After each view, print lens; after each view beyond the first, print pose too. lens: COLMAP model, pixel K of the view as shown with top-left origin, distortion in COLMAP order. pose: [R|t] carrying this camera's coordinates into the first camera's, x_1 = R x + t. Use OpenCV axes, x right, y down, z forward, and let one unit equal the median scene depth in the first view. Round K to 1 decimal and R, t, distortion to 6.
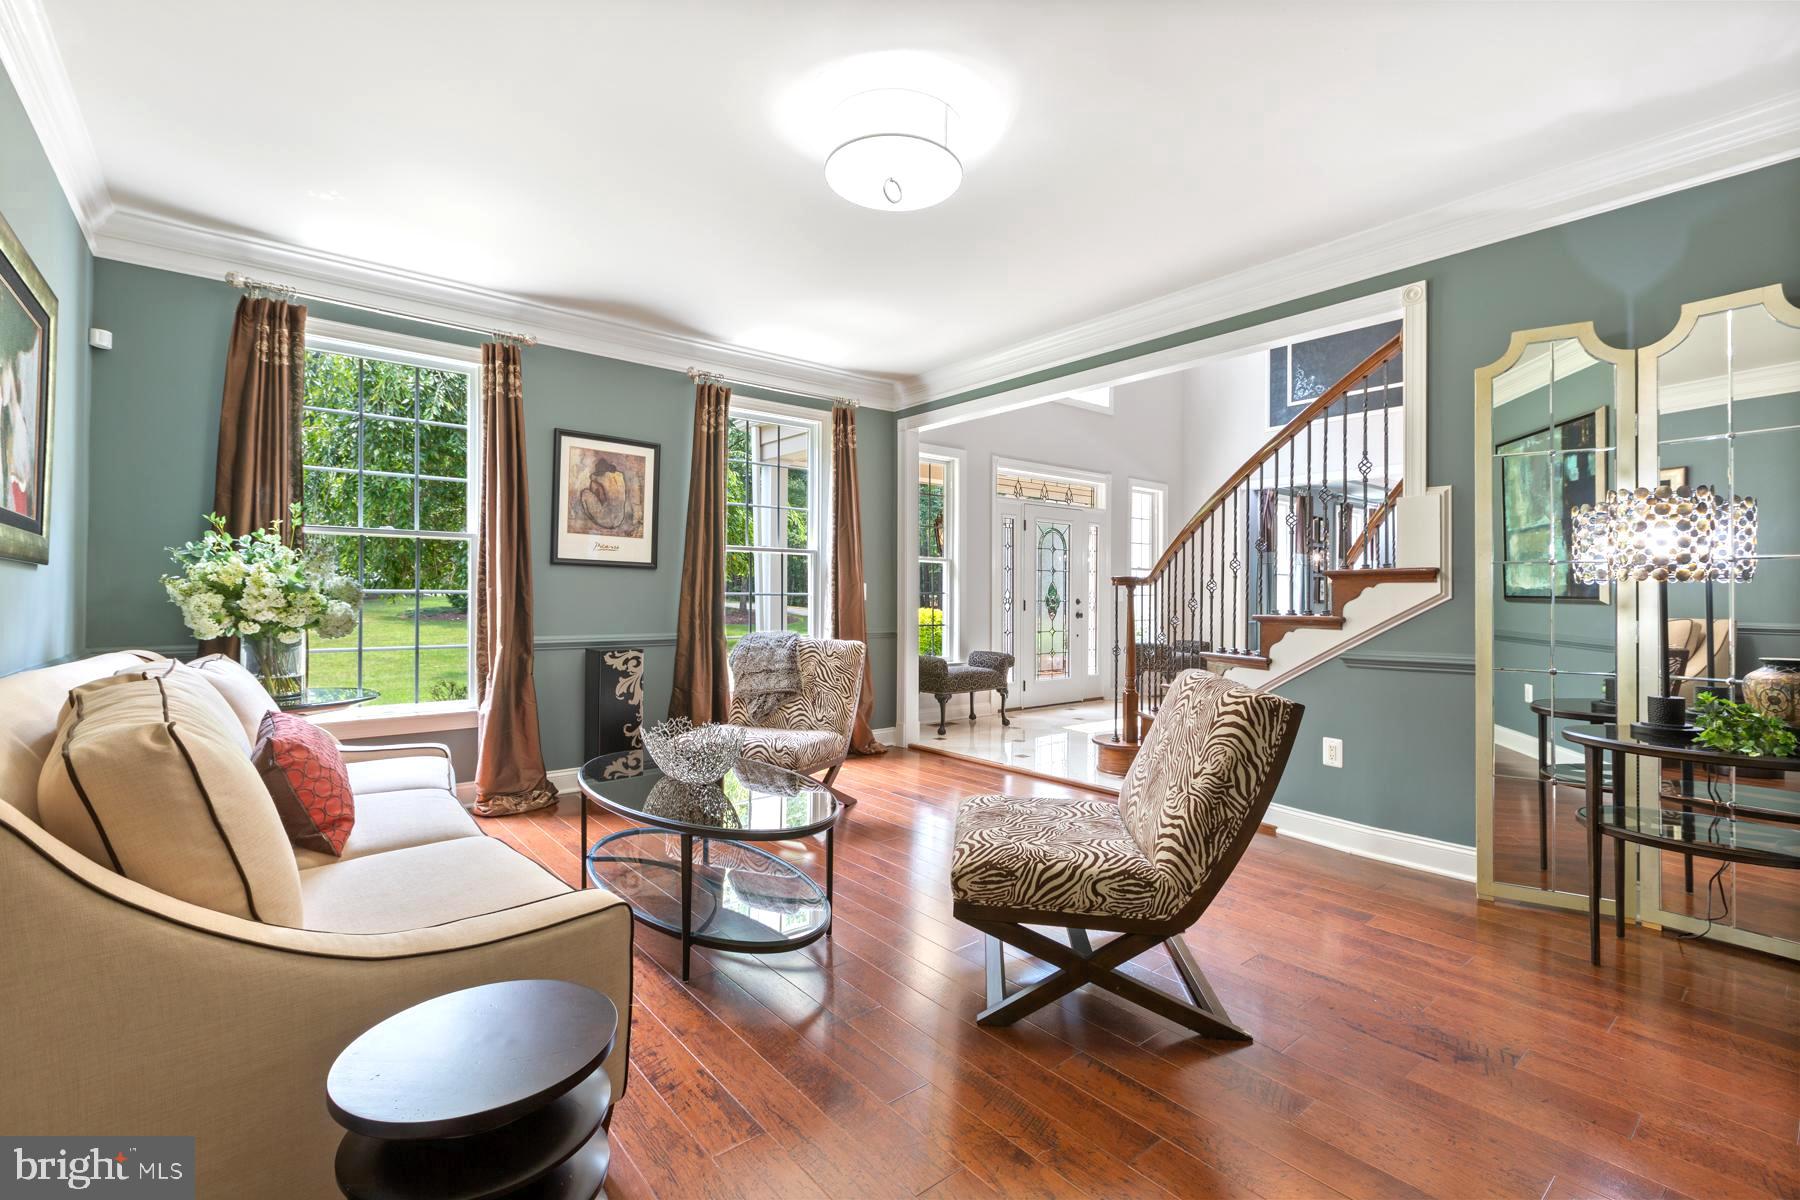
lens RADIAL K [[787.4, 0, 903.2], [0, 787.4, 594.7], [0, 0, 1]] dist [-0.001086, -0.000262]
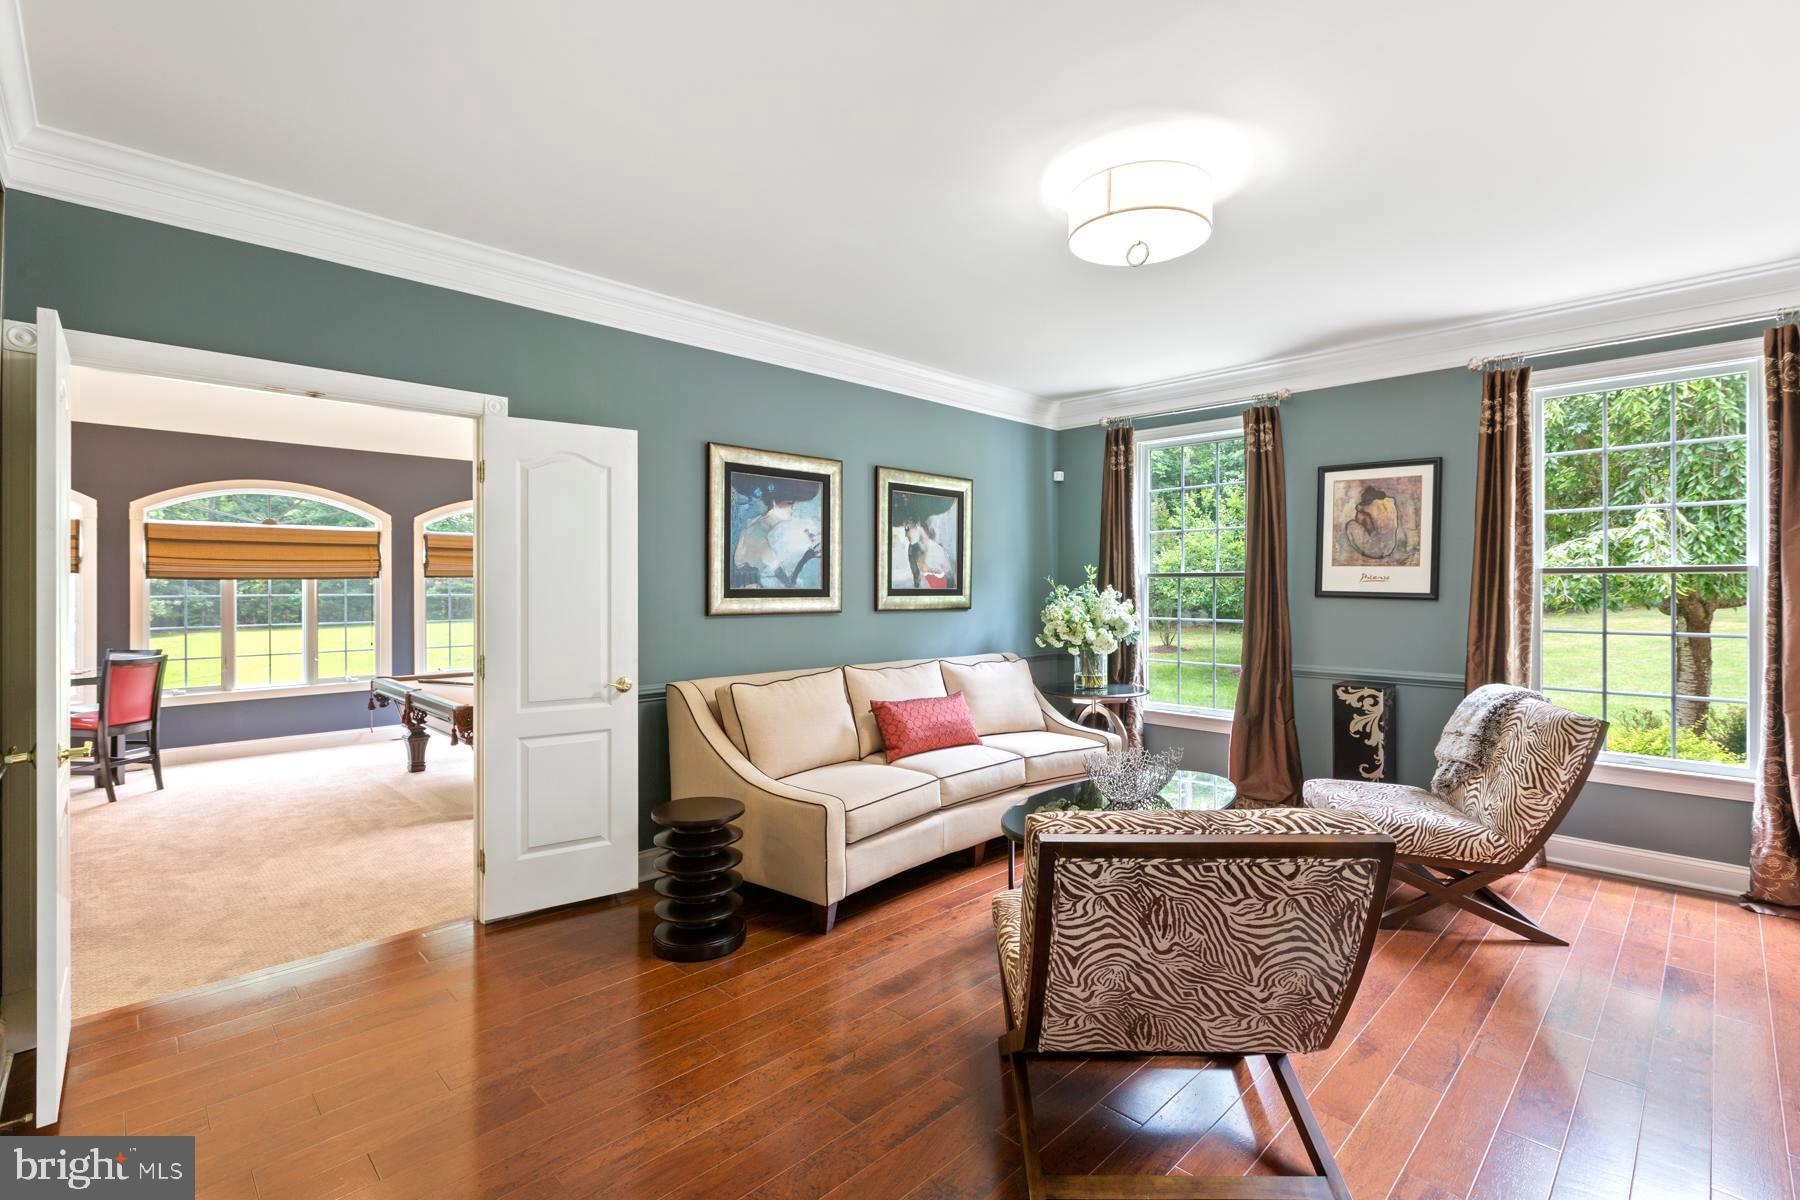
lens RADIAL K [[801.5, 0, 905.7], [0, 801.5, 594.7], [0, 0, 1]] dist [0.000411, -0.000611]
pose [[0.081108, 0.006136, -0.996686, 0.566046], [-0.002896, 0.999978, 0.005920, -0.045387], [0.996701, 0.002406, 0.081124, 0.358317]]
